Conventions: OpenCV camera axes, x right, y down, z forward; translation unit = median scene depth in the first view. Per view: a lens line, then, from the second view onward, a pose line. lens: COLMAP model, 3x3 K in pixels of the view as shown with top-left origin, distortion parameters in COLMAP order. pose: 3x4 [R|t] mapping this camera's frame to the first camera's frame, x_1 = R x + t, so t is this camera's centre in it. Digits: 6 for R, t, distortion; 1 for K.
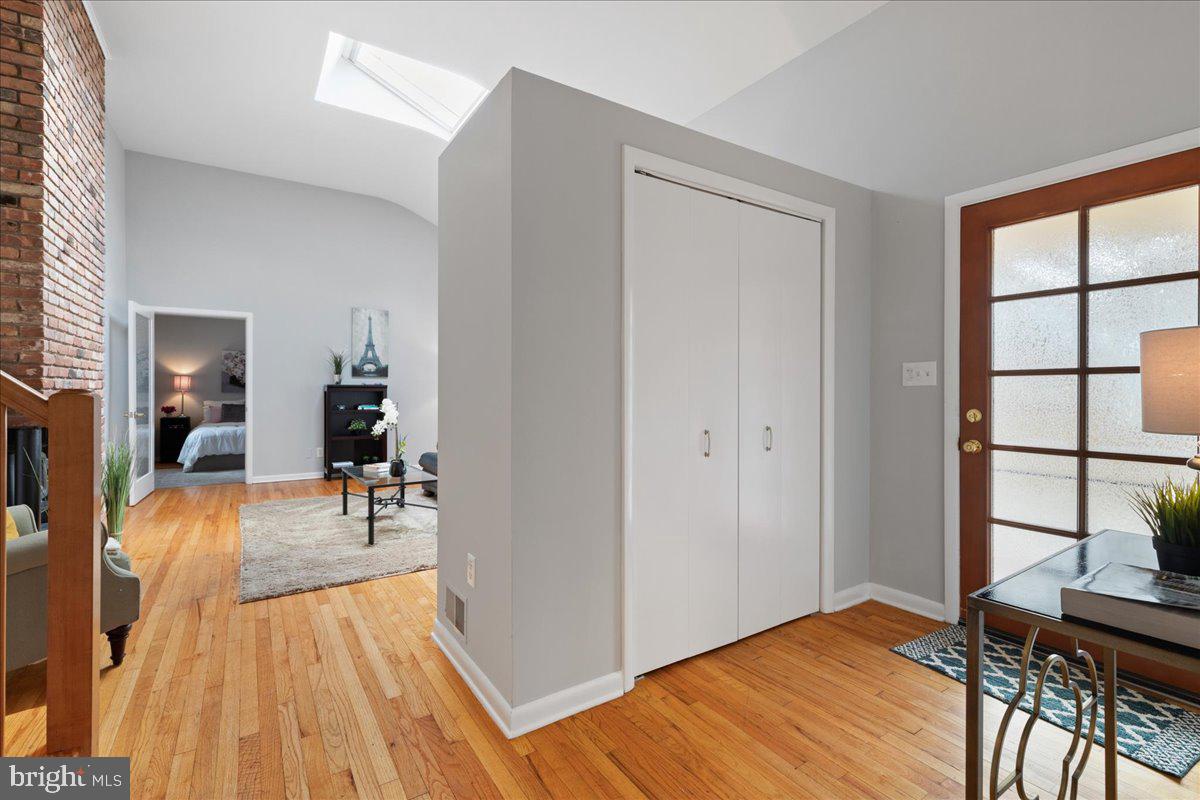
lens RADIAL K [[538.7, 0, 596.5], [0, 538.7, 394.5], [0, 0, 1]] dist [0.002599, 0.000379]
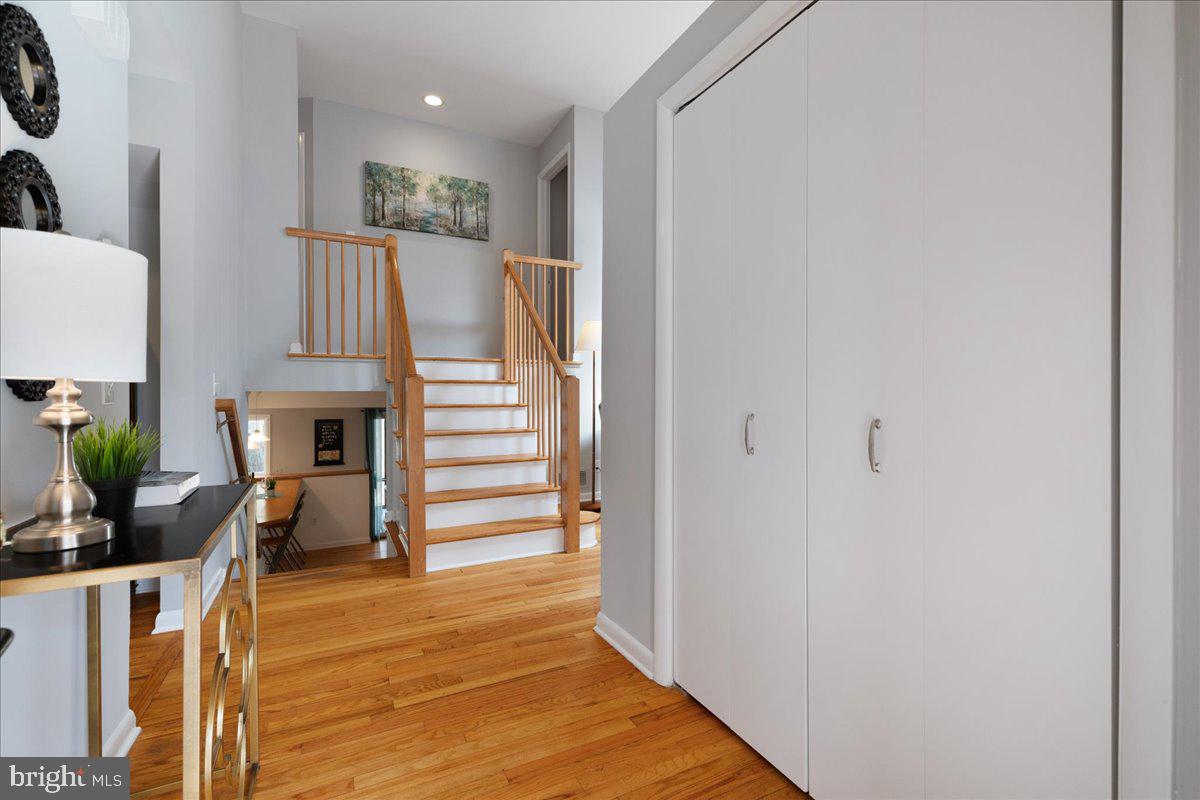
lens RADIAL K [[538.7, 0, 596.5], [0, 538.7, 394.5], [0, 0, 1]] dist [0.002599, 0.000379]
pose [[-0.116696, 0.003577, -0.993161, 1.035037], [-0.002696, 0.999989, 0.003918, 0.049645], [0.993164, 0.003135, -0.116685, 1.042674]]
